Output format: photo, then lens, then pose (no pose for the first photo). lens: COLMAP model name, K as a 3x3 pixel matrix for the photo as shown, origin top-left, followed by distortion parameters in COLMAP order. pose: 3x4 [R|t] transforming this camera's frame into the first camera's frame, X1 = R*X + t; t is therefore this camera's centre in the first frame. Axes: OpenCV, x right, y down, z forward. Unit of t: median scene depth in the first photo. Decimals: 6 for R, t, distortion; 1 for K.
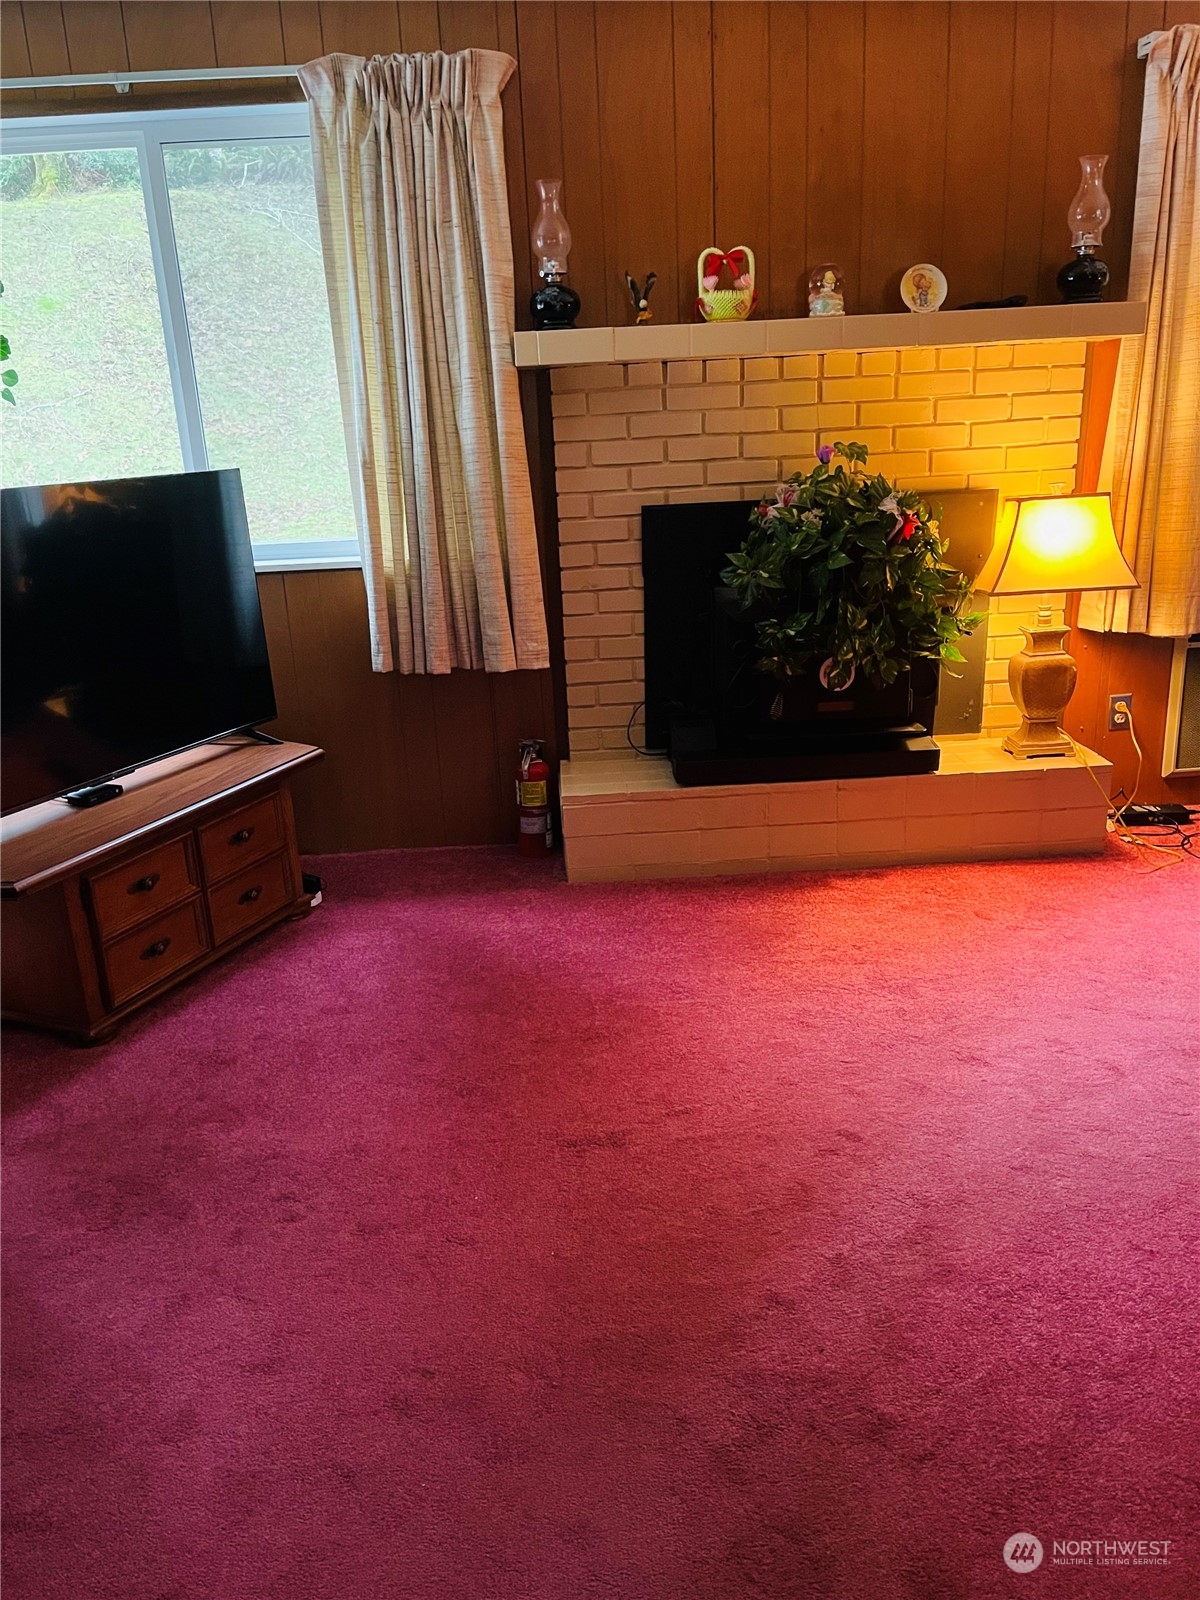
lens RADIAL K [[1212.9, 0, 600.0], [0, 1212.9, 800.0], [0, 0, 1]] dist [0.102058, -0.143551]
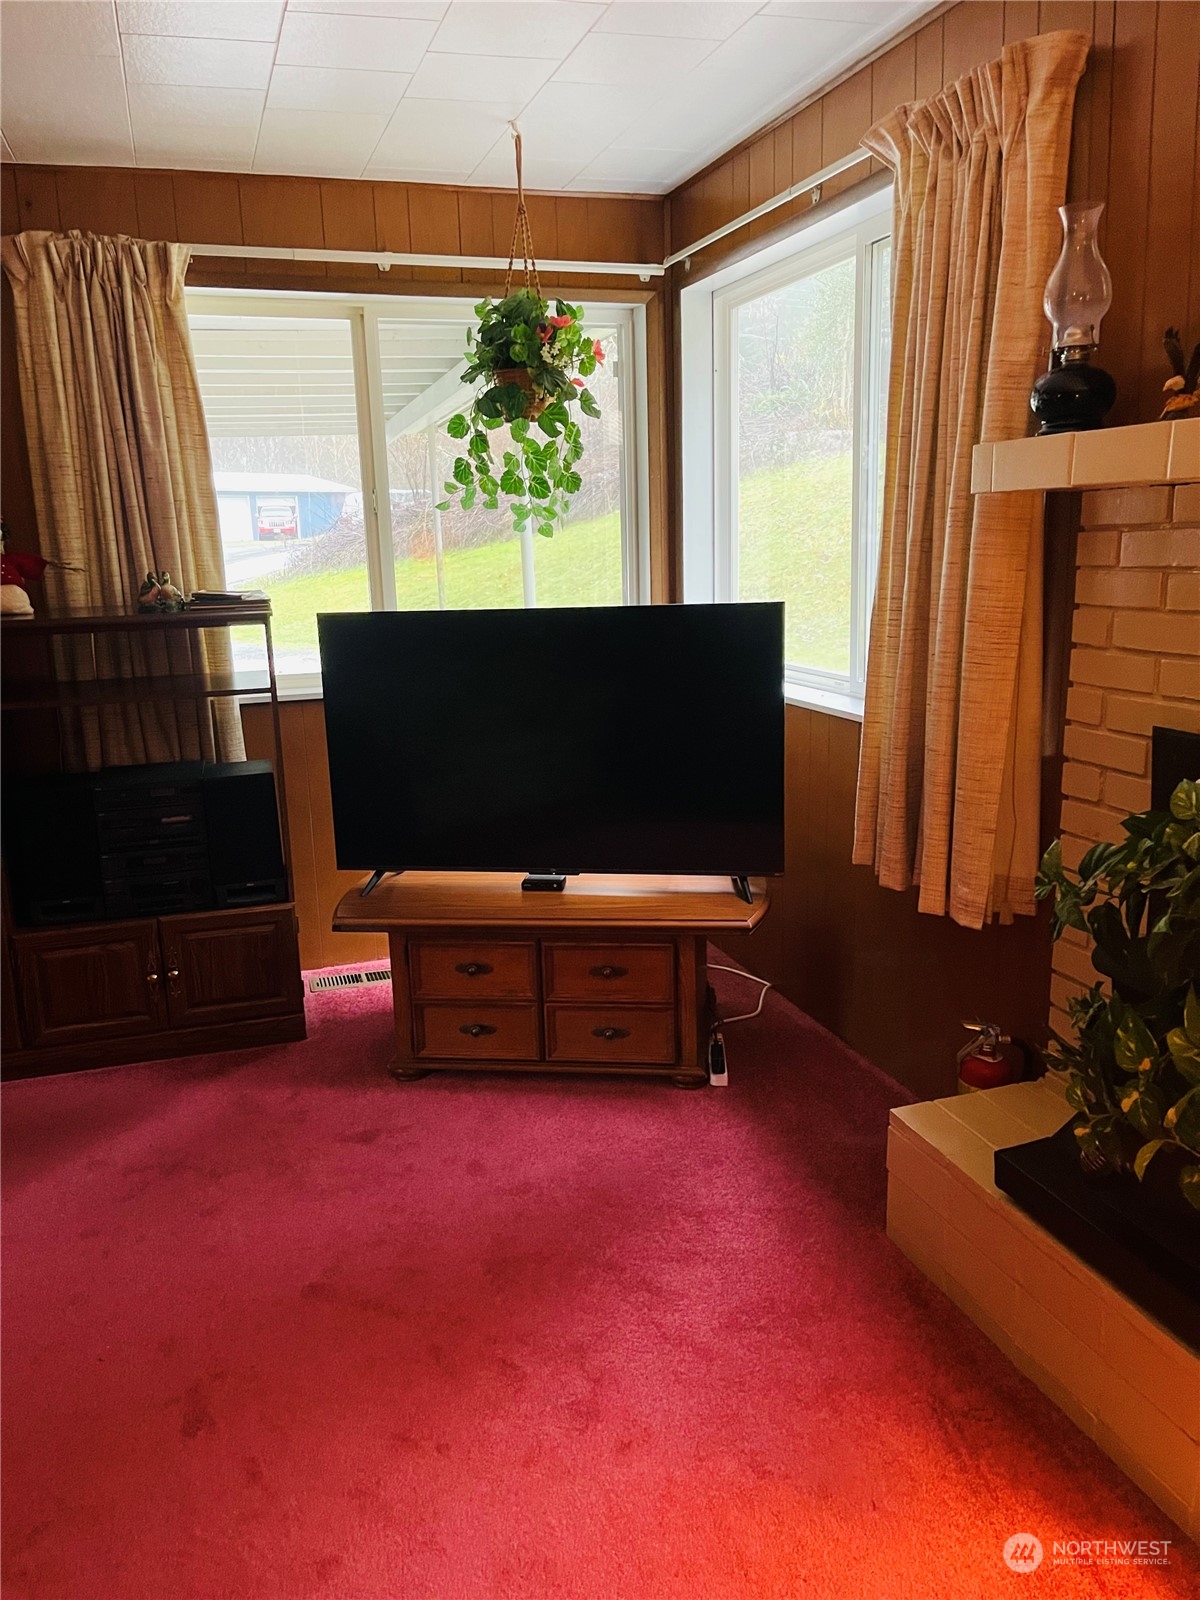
lens RADIAL K [[1181.0, 0, 603.9], [0, 1181.0, 794.2], [0, 0, 1]] dist [0.029278, -0.012150]
pose [[0.270736, 0.248211, -0.930104, 0.513394], [-0.280665, 0.944563, 0.170374, -0.247977], [0.920831, 0.214921, 0.325392, 0.627451]]
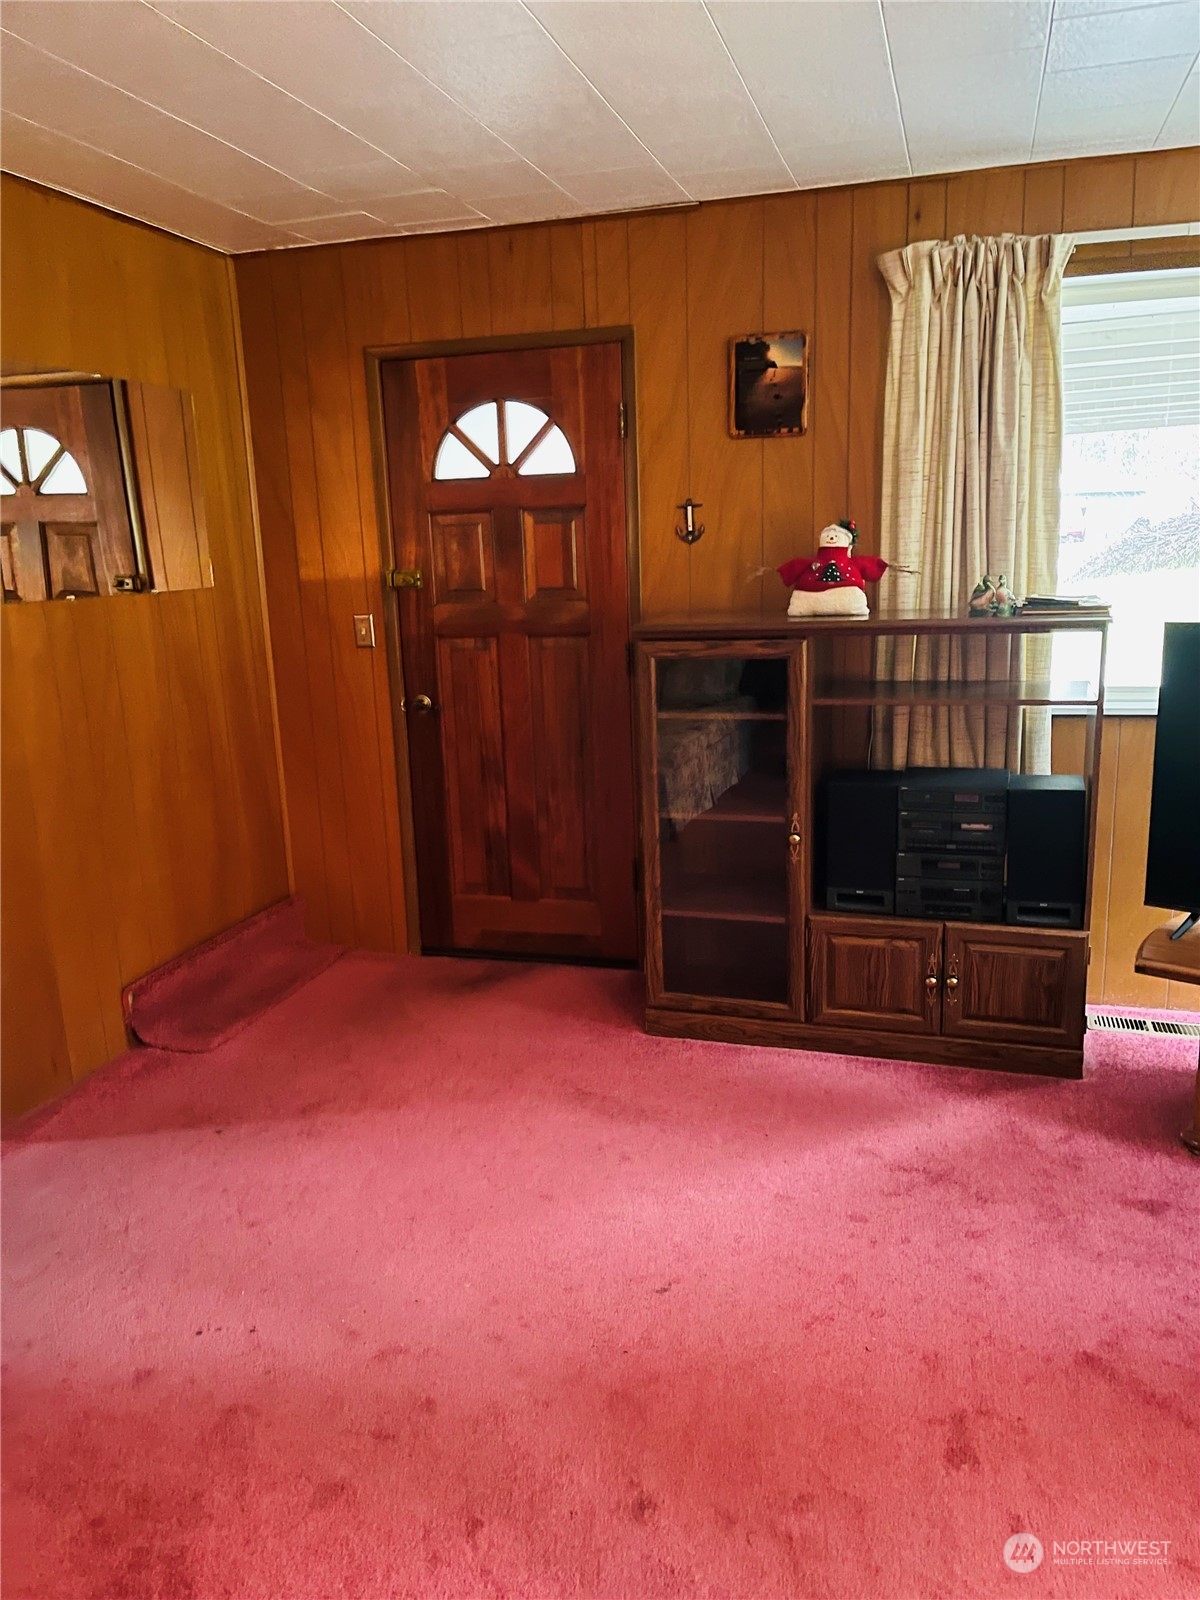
lens RADIAL K [[1181.0, 0, 603.9], [0, 1181.0, 794.2], [0, 0, 1]] dist [0.029278, -0.012150]
pose [[-0.312474, 0.242663, -0.918409, 0.477774], [-0.247761, 0.912537, 0.325408, -0.220877], [0.917047, 0.329227, -0.225022, 0.544405]]
